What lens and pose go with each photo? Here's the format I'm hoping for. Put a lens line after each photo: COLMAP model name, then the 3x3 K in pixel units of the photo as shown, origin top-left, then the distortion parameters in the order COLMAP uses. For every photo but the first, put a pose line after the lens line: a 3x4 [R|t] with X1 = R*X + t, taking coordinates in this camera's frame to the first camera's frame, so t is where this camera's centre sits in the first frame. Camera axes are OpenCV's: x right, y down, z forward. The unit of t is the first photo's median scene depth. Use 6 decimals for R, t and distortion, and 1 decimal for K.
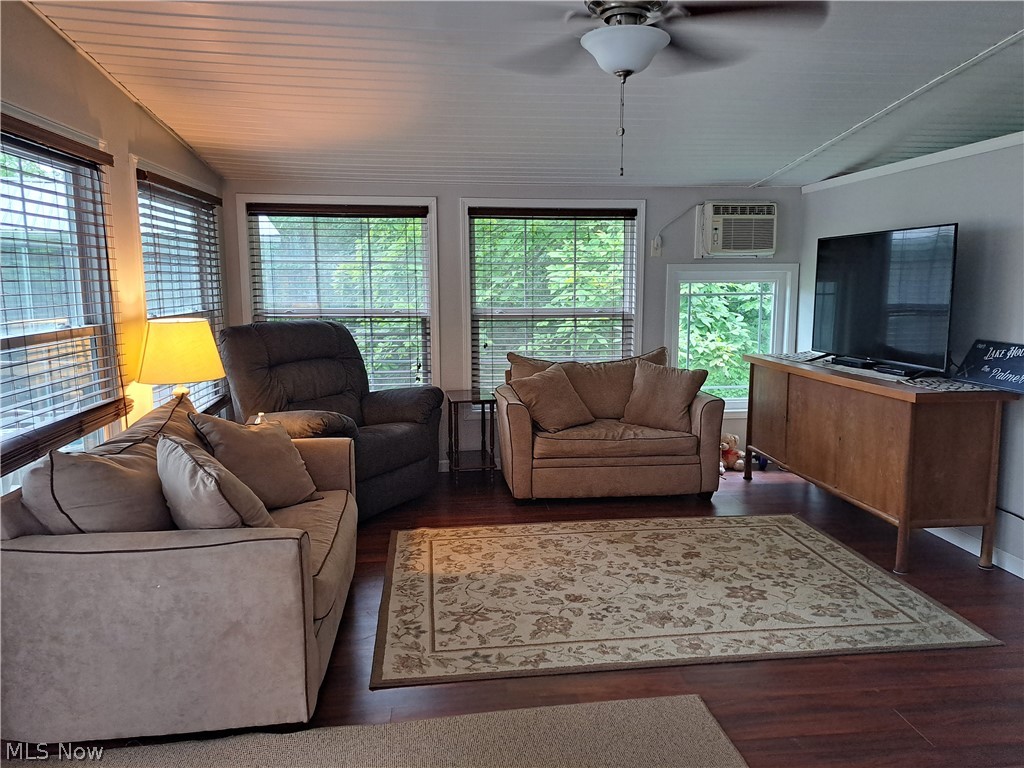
lens RADIAL K [[732.5, 0, 518.0], [0, 732.5, 381.9], [0, 0, 1]] dist [0.053694, -0.046835]
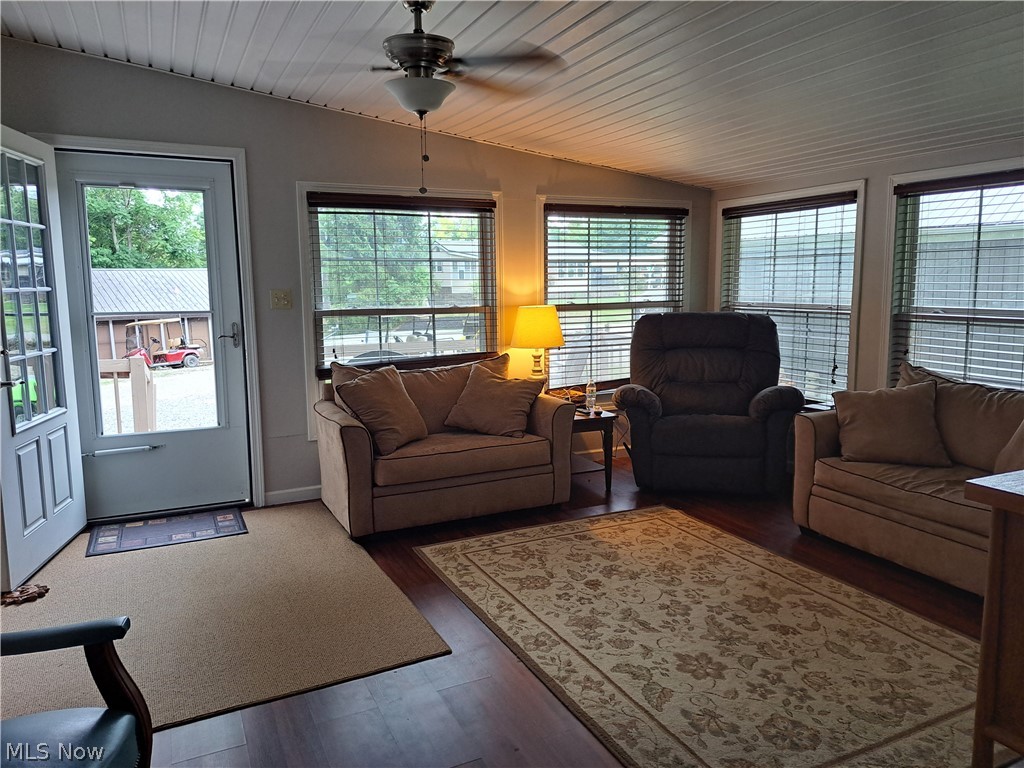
lens RADIAL K [[732.5, 0, 516.5], [0, 732.5, 376.5], [0, 0, 1]] dist [0.053694, -0.046835]
pose [[0.328299, 0.125531, -0.936195, 0.887661], [-0.118857, 0.988742, 0.090897, -0.070842], [0.937066, 0.081432, 0.339523, 0.471623]]
